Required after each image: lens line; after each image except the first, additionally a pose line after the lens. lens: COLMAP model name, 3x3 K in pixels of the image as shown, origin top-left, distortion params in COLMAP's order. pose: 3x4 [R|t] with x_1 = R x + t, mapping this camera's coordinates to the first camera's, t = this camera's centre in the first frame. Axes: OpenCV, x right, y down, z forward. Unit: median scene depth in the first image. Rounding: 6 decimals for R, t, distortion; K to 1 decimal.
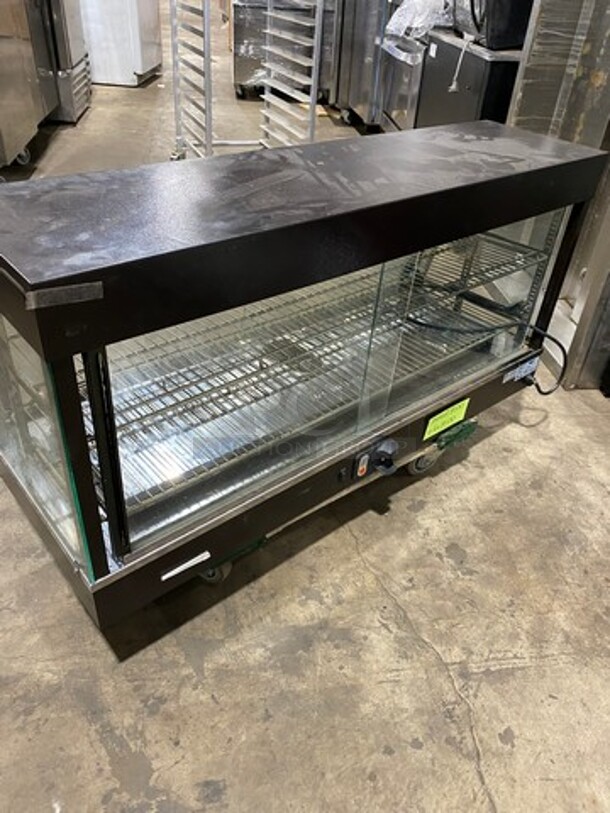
lens RADIAL K [[619.8, 0, 306.8], [0, 619.8, 405.0], [0, 0, 1]] dist [0.000965, -0.001912]
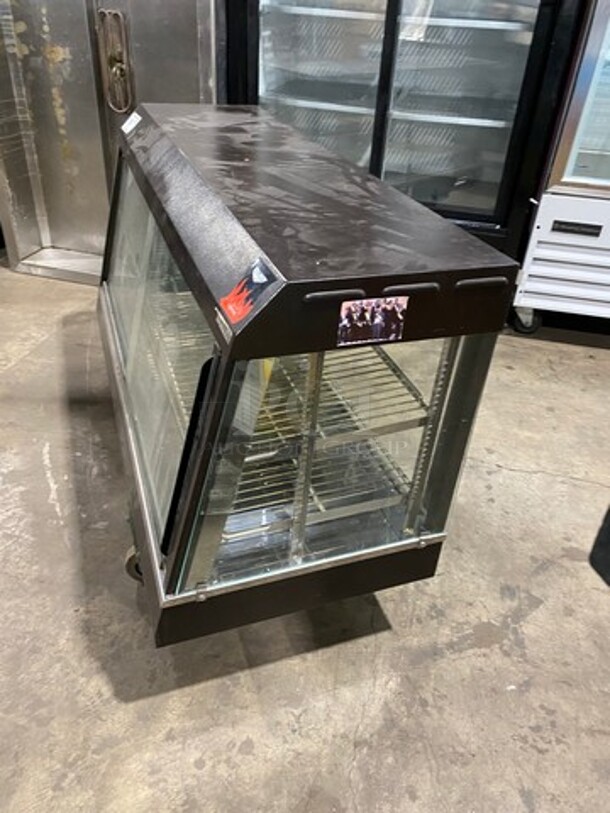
lens RADIAL K [[619.8, 0, 304.4], [0, 619.8, 407.4], [0, 0, 1]] dist [0.000965, -0.001912]
pose [[0.365042, -0.567188, 0.738270, -1.032098], [0.517238, 0.782903, 0.345727, -0.392275], [-0.774086, 0.255657, 0.579164, 0.403154]]
